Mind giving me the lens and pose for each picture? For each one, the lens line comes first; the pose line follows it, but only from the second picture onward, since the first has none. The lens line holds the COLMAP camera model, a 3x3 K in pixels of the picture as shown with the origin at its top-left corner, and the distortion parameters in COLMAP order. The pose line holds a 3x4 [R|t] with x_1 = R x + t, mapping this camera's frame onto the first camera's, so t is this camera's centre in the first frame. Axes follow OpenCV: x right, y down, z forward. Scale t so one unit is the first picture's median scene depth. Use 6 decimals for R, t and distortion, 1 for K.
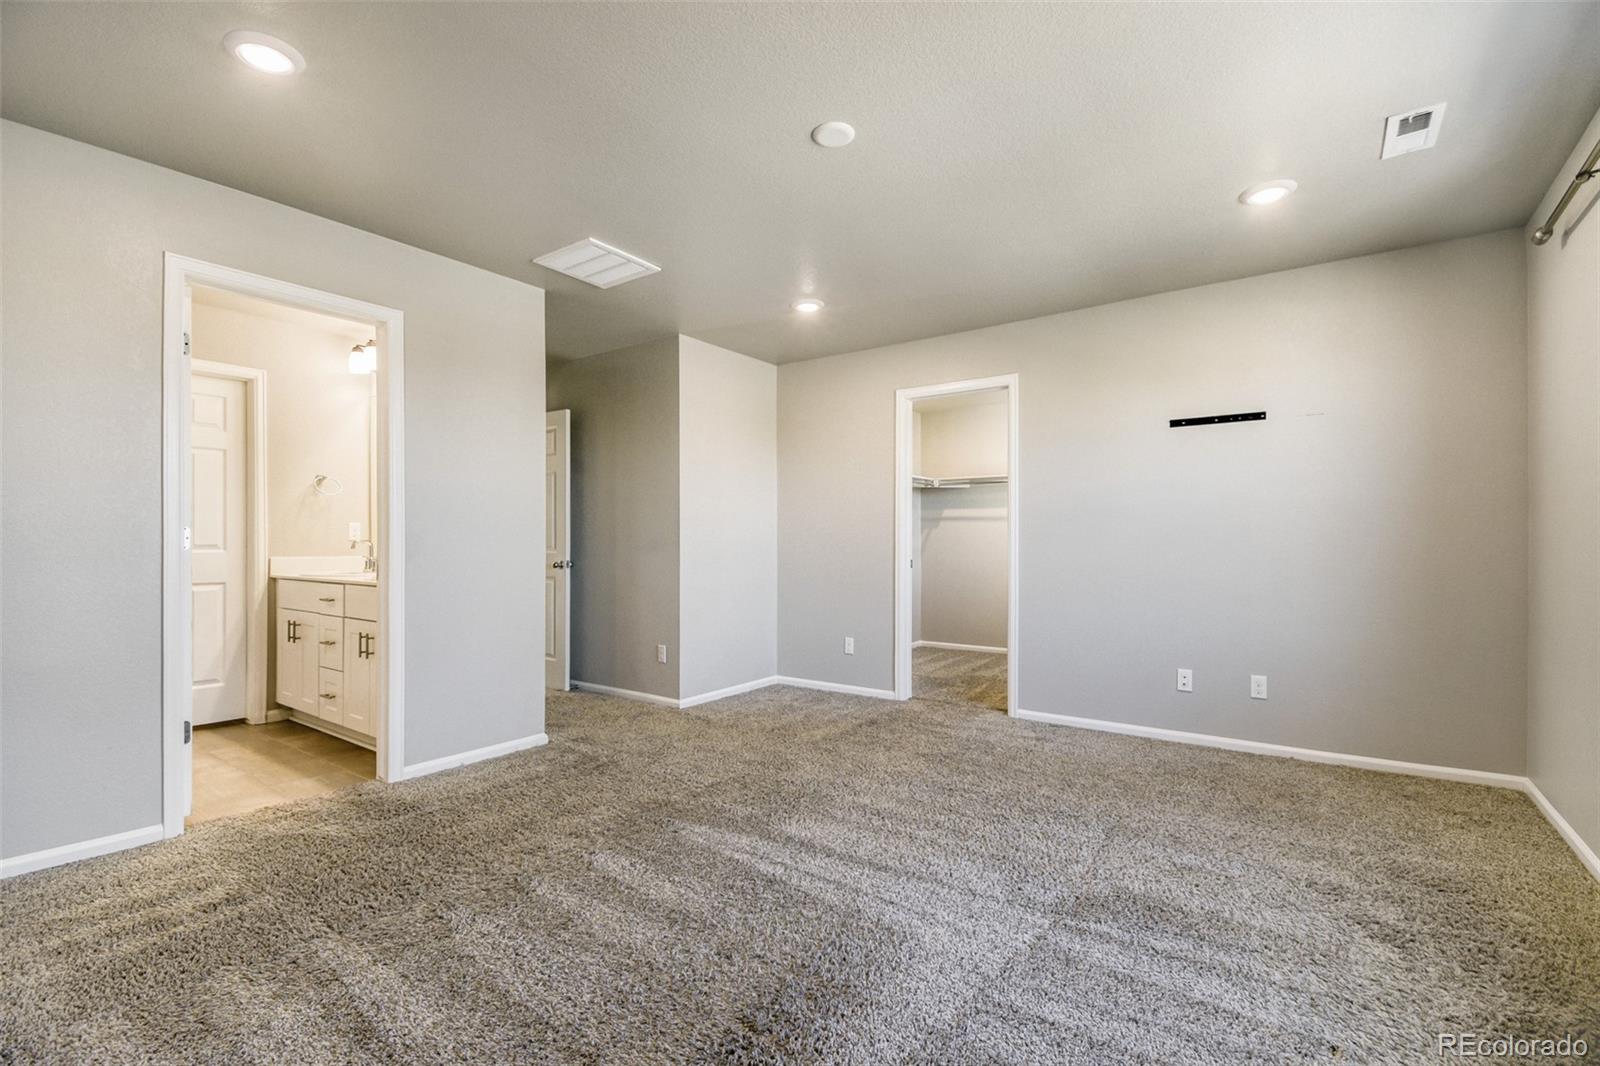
lens RADIAL K [[713.8, 0, 802.1], [0, 713.8, 538.5], [0, 0, 1]] dist [0.038112, -0.031570]
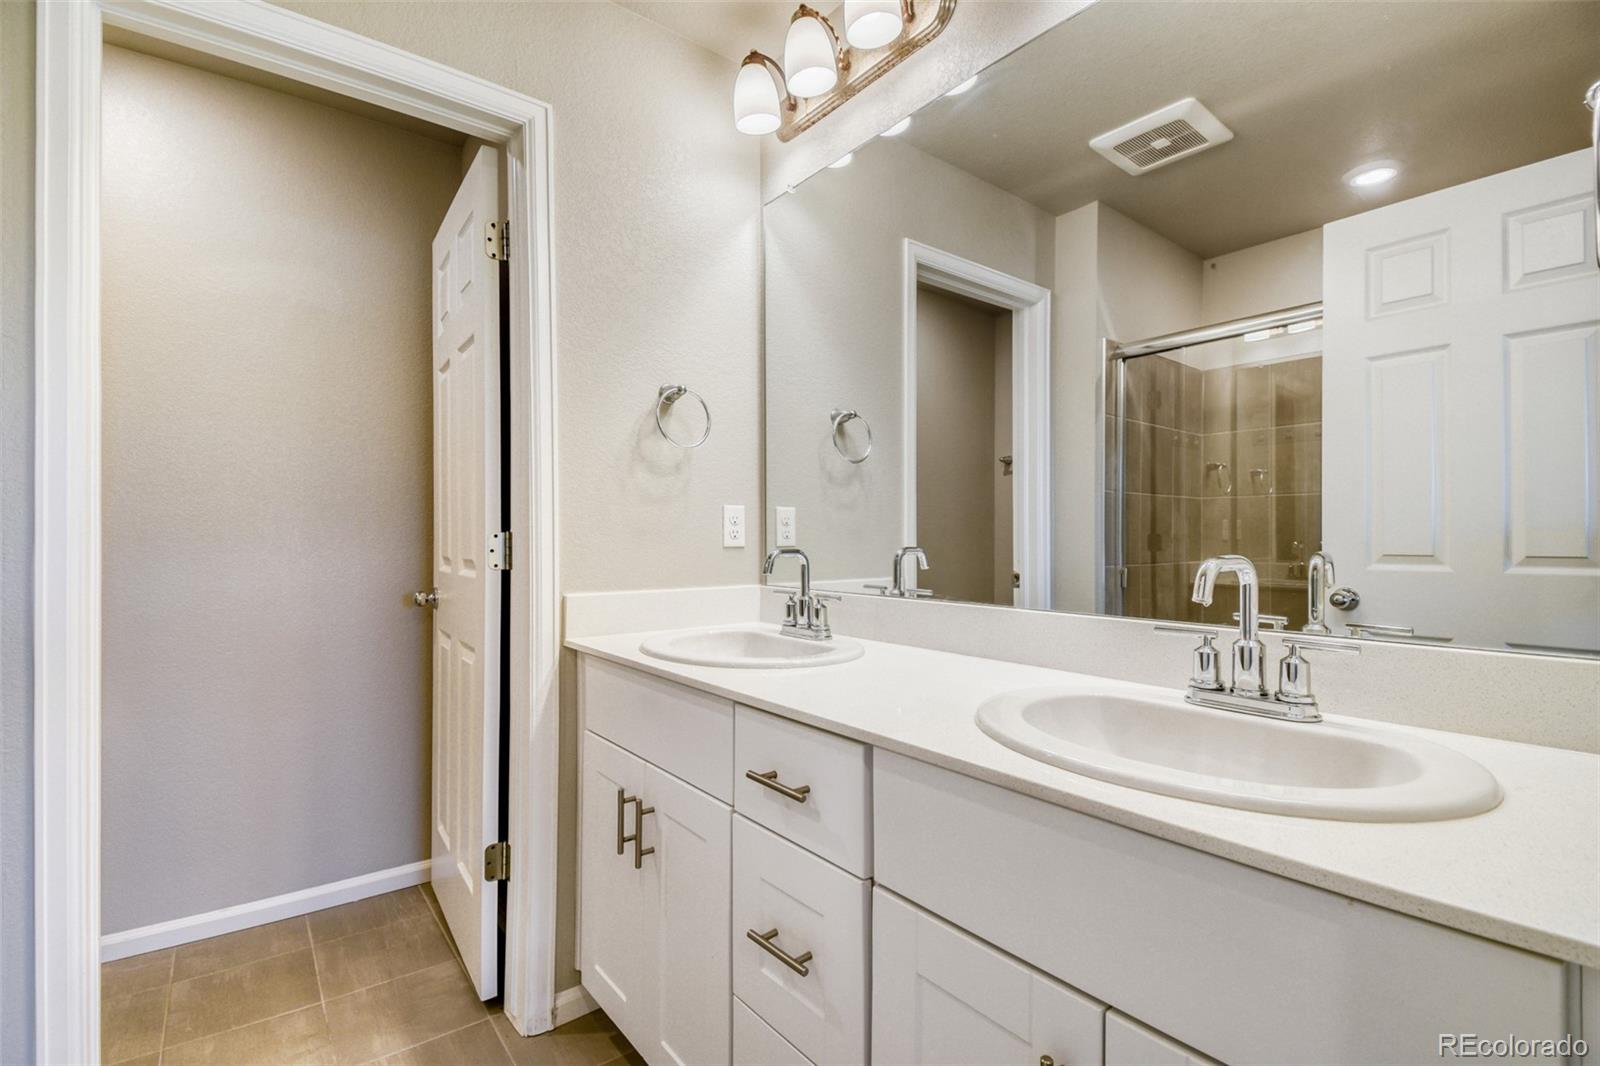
lens RADIAL K [[713.8, 0, 802.1], [0, 713.8, 538.5], [0, 0, 1]] dist [0.038112, -0.031570]
pose [[0.964478, -0.002510, -0.264153, -0.513702], [0.001286, 0.999988, -0.004805, -0.001862], [0.264161, 0.004294, 0.964469, 0.664786]]
